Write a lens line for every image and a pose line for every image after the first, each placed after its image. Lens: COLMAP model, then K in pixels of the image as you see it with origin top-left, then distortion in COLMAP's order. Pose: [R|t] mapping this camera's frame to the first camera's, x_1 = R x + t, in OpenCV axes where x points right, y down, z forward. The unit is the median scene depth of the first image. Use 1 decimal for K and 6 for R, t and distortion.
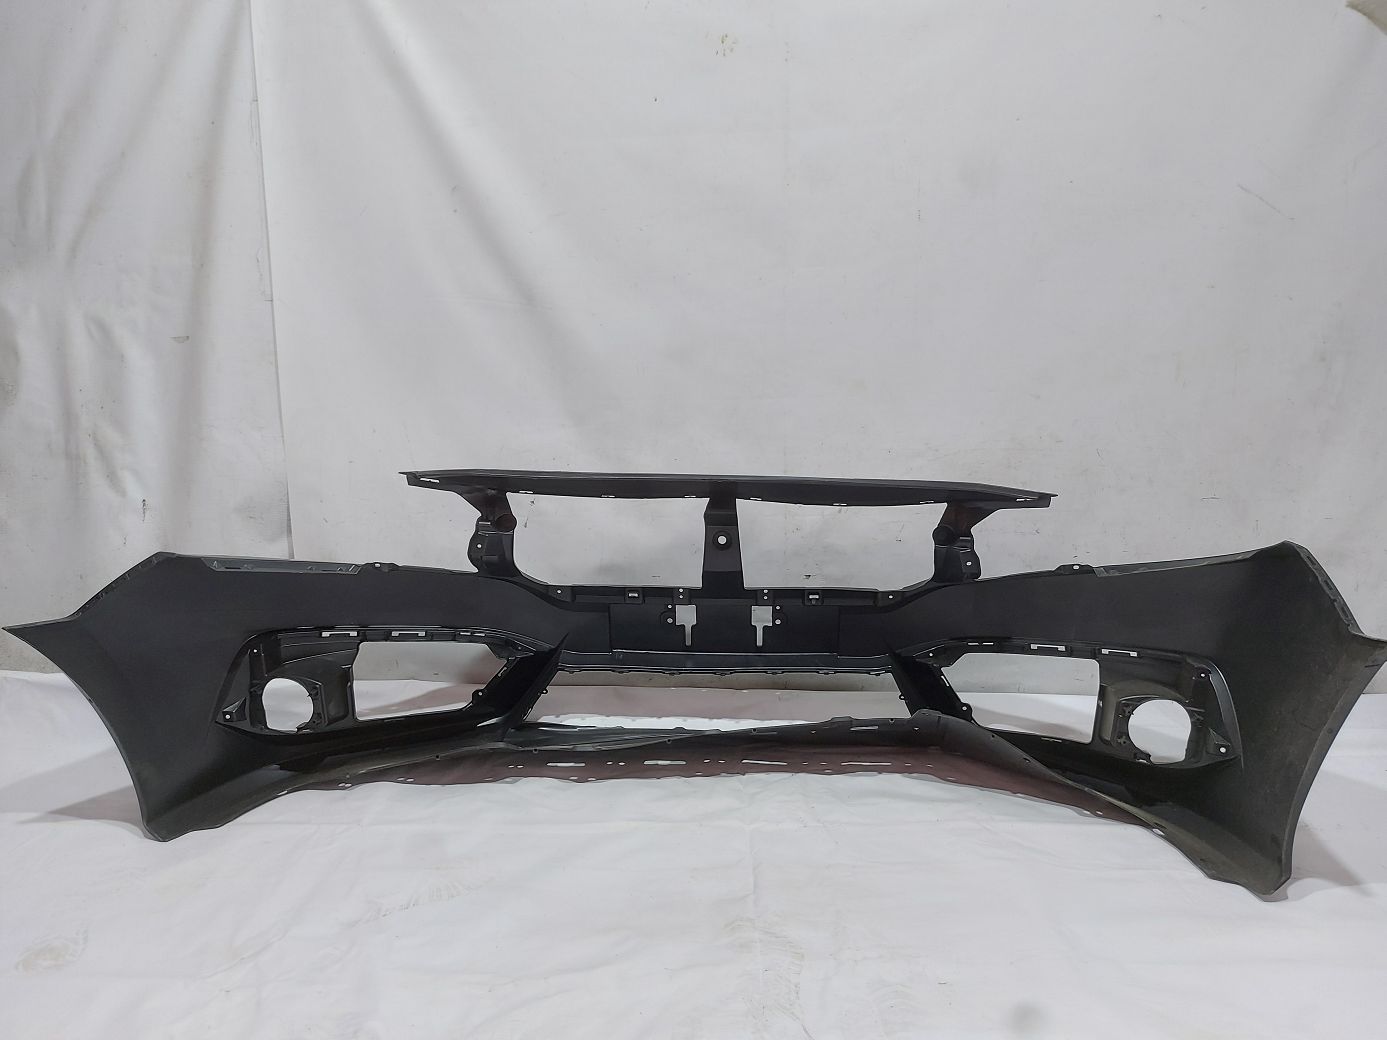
lens RADIAL K [[983.7, 0, 693.5], [0, 983.7, 520.0], [0, 0, 1]] dist [0.087070, -0.103674]
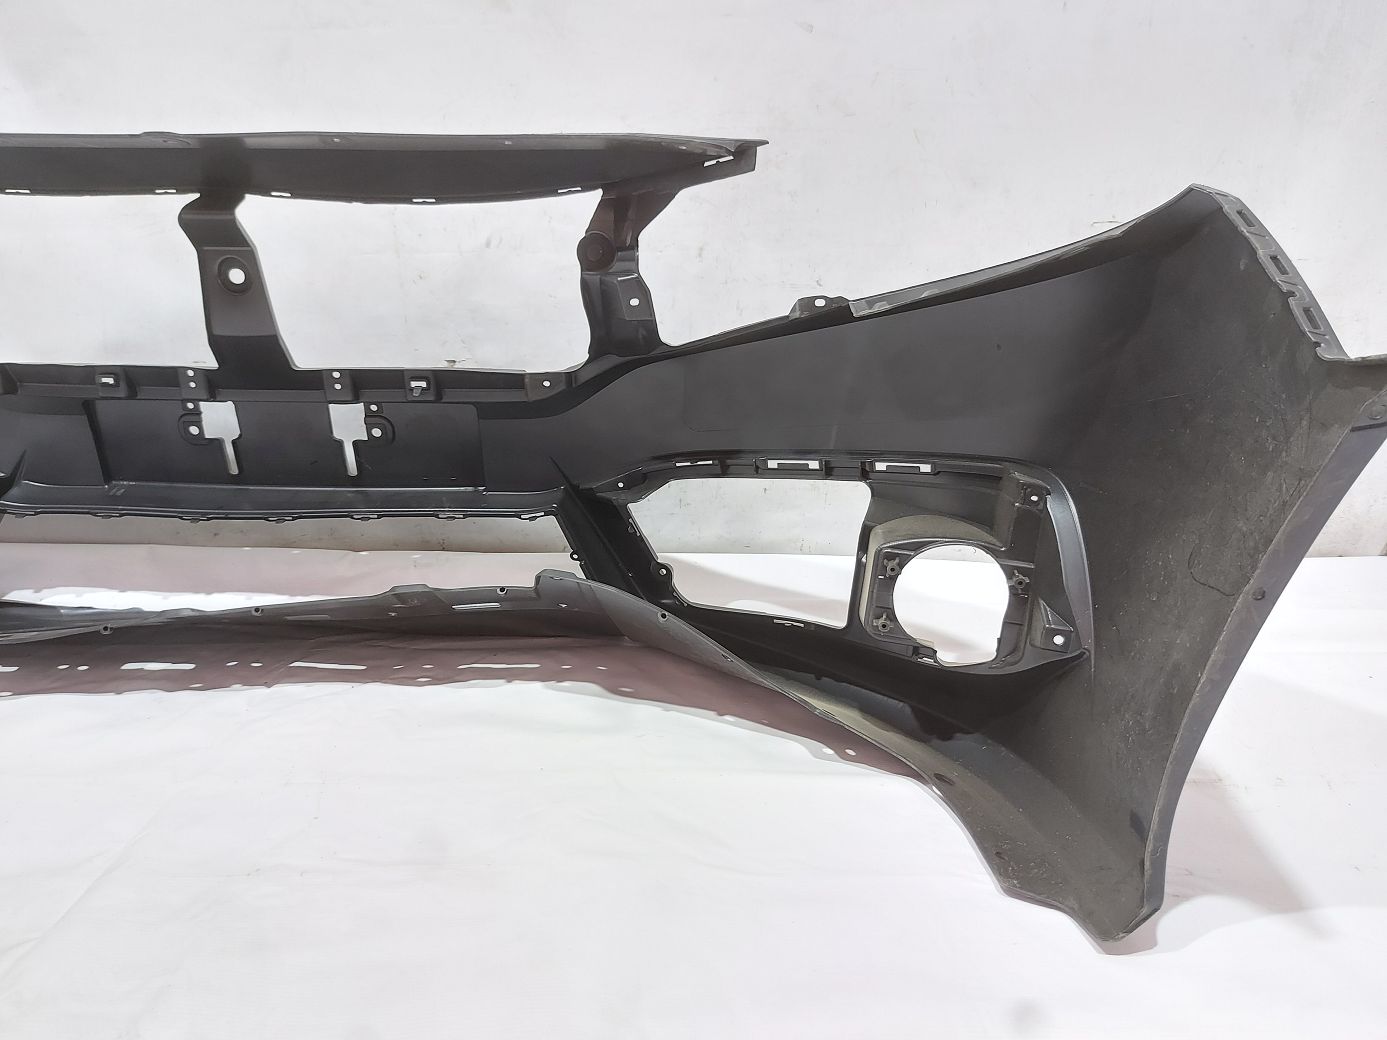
lens RADIAL K [[984.0, 0, 693.5], [0, 984.0, 520.0], [0, 0, 1]] dist [0.078120, -0.108592]
pose [[0.999930, 0.002829, 0.011499, 0.287127], [-0.003995, 0.994709, 0.102656, 0.100250], [-0.011148, -0.102695, 0.994650, 0.429586]]
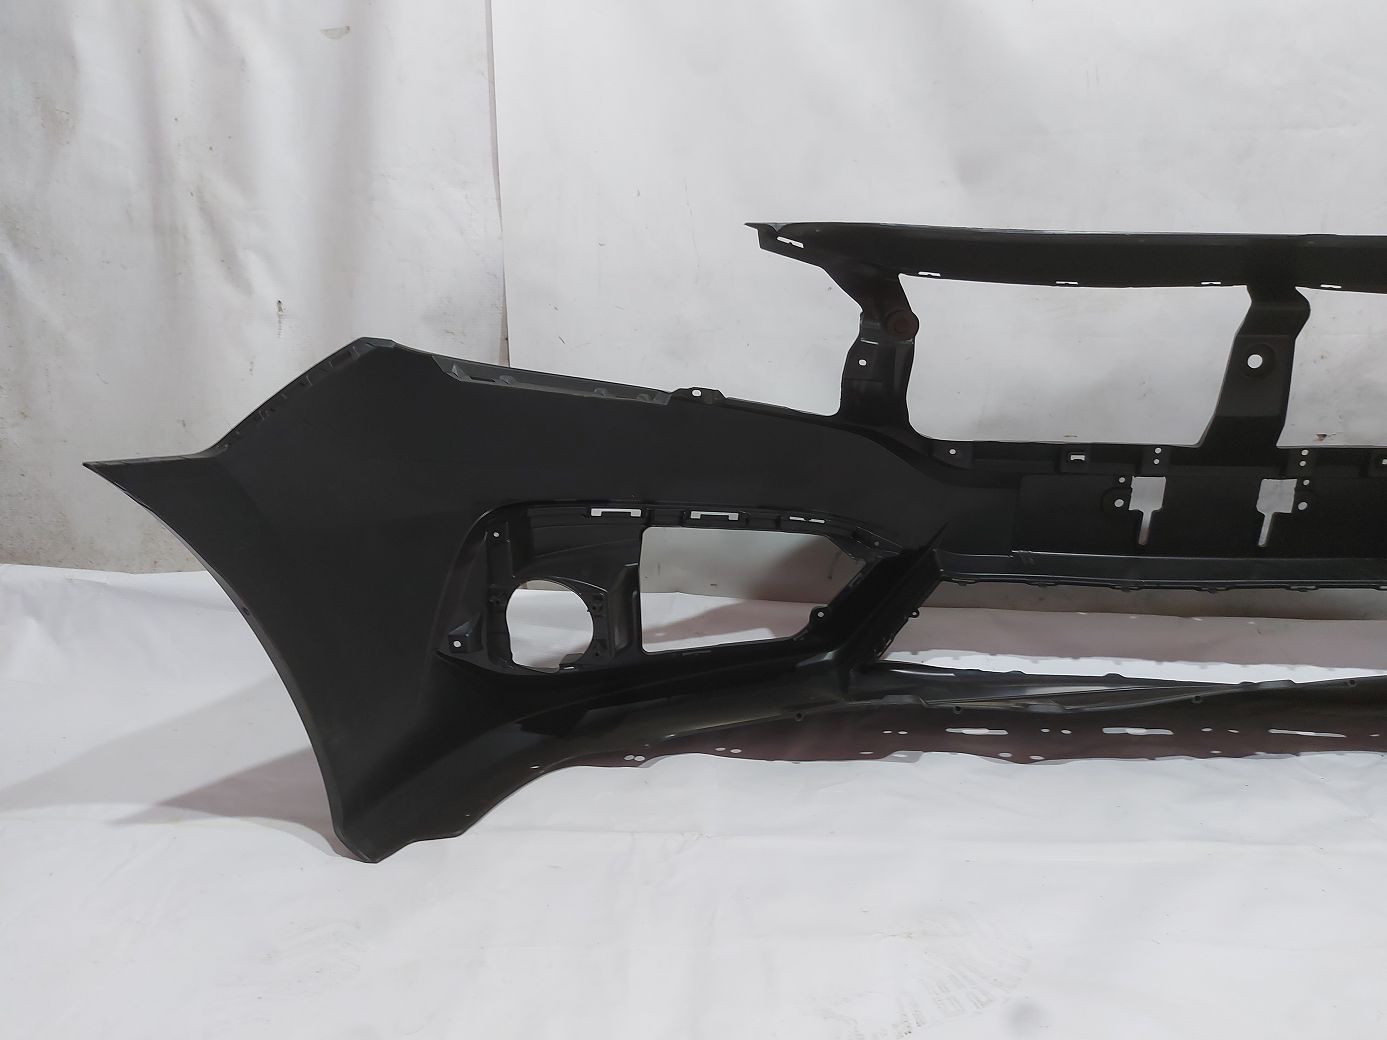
lens RADIAL K [[984.0, 0, 693.5], [0, 984.0, 520.0], [0, 0, 1]] dist [0.078120, -0.108592]
pose [[0.999833, 0.009587, -0.015570, -0.300975], [-0.008585, 0.997964, 0.063196, 0.081317], [0.016144, -0.063052, 0.997880, 0.401867]]
